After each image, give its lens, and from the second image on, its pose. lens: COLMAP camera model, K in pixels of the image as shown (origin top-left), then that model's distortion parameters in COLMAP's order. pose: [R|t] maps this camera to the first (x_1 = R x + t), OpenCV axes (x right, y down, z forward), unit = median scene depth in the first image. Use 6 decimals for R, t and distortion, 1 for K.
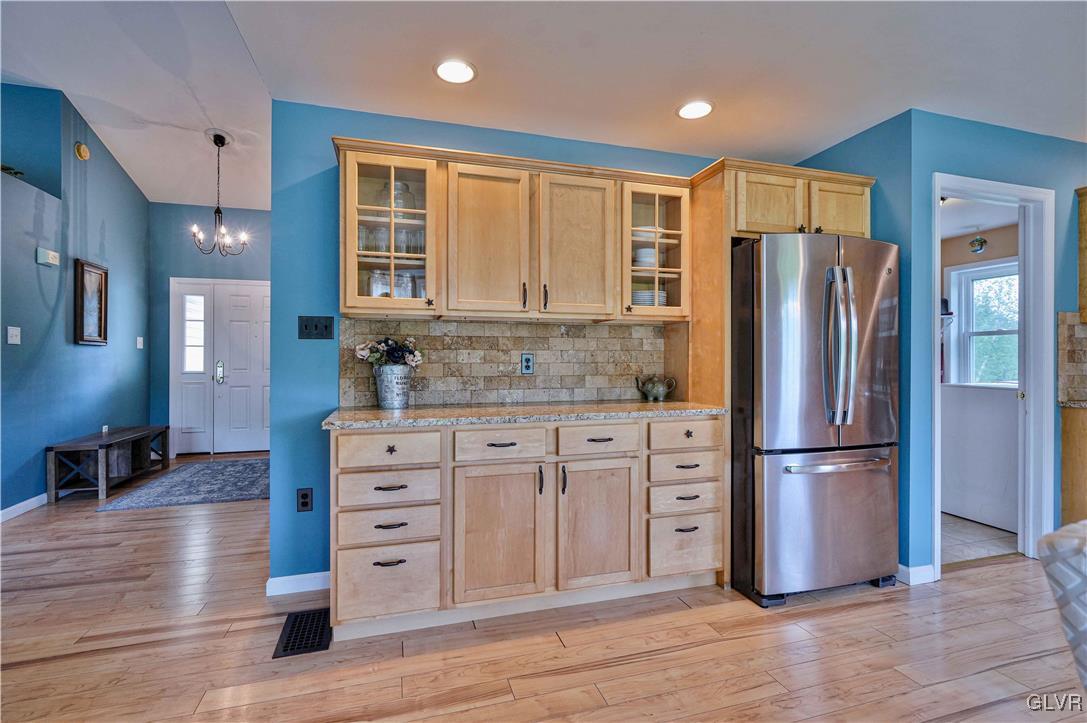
lens RADIAL K [[497.2, 0, 547.9], [0, 497.2, 358.6], [0, 0, 1]] dist [0.000164, 0.000671]
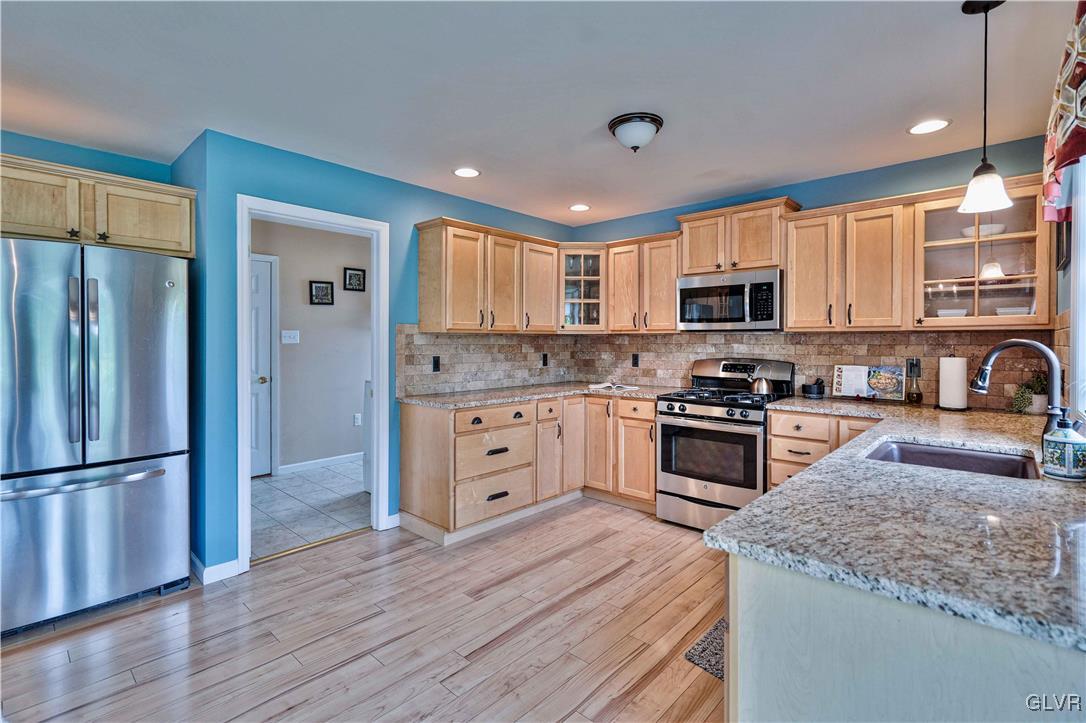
lens RADIAL K [[503.9, 0, 544.7], [0, 503.9, 344.1], [0, 0, 1]] dist [0.000560, 0.000455]
pose [[0.861045, -0.002127, 0.508524, 0.750831], [-0.001525, 0.999976, 0.006766, -0.055877], [-0.508527, -0.006602, 0.861021, -0.258561]]
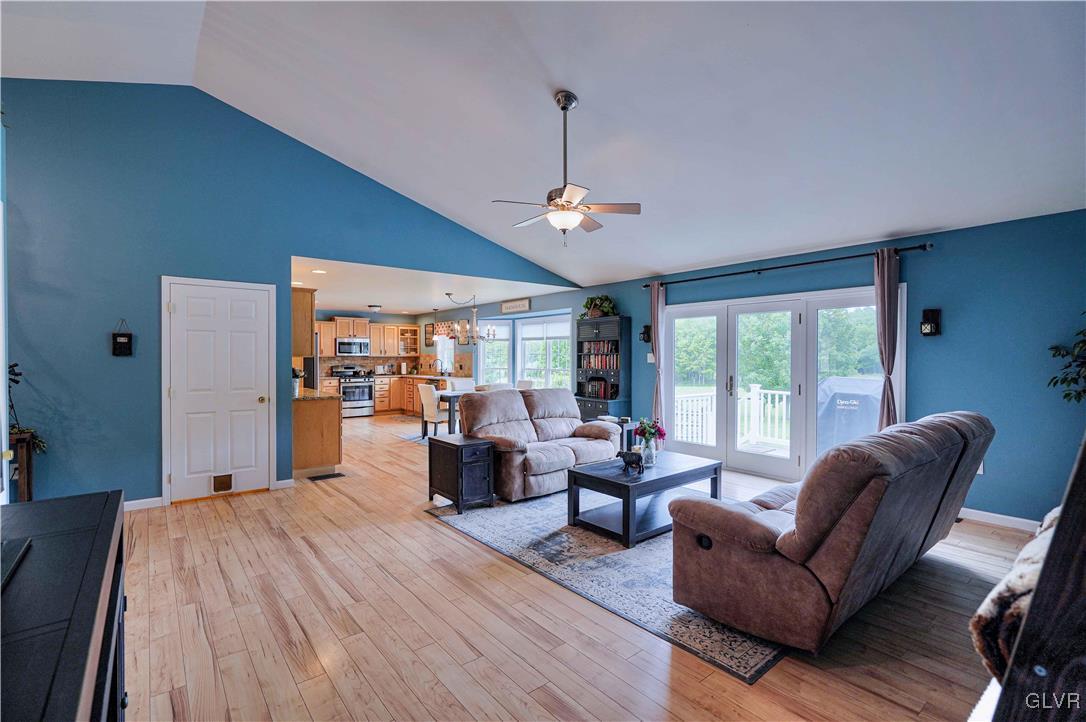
lens RADIAL K [[514.9, 0, 532.4], [0, 514.9, 356.1], [0, 0, 1]] dist [-0.007829, -0.000144]
pose [[-0.351010, 0.000502, 0.936372, -2.736941], [0.000278, 1.000000, -0.000432, -0.080114], [-0.936372, 0.000108, -0.351010, 0.741783]]
